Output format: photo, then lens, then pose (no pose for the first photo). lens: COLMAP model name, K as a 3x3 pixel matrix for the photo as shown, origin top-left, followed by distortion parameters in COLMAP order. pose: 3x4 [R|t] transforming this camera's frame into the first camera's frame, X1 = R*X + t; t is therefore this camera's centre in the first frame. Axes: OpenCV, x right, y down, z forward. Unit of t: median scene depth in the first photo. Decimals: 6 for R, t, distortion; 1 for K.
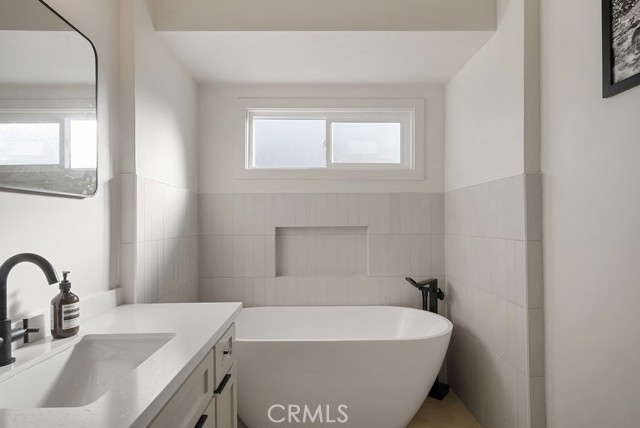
lens RADIAL K [[340.7, 0, 325.4], [0, 340.7, 225.4], [0, 0, 1]] dist [-0.001423, 0.001801]
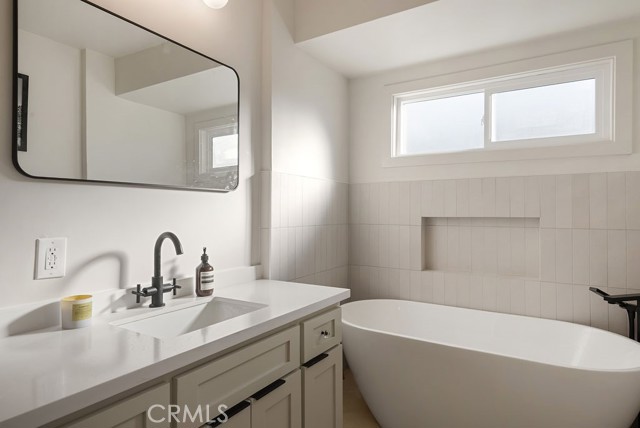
lens RADIAL K [[367.9, 0, 325.8], [0, 367.9, 212.1], [0, 0, 1]] dist [-0.000881, -0.000859]
pose [[0.843965, 0.006984, -0.536353, 0.181044], [-0.010896, 0.999932, -0.004126, -0.001384], [0.536288, 0.009327, 0.843983, 0.012994]]
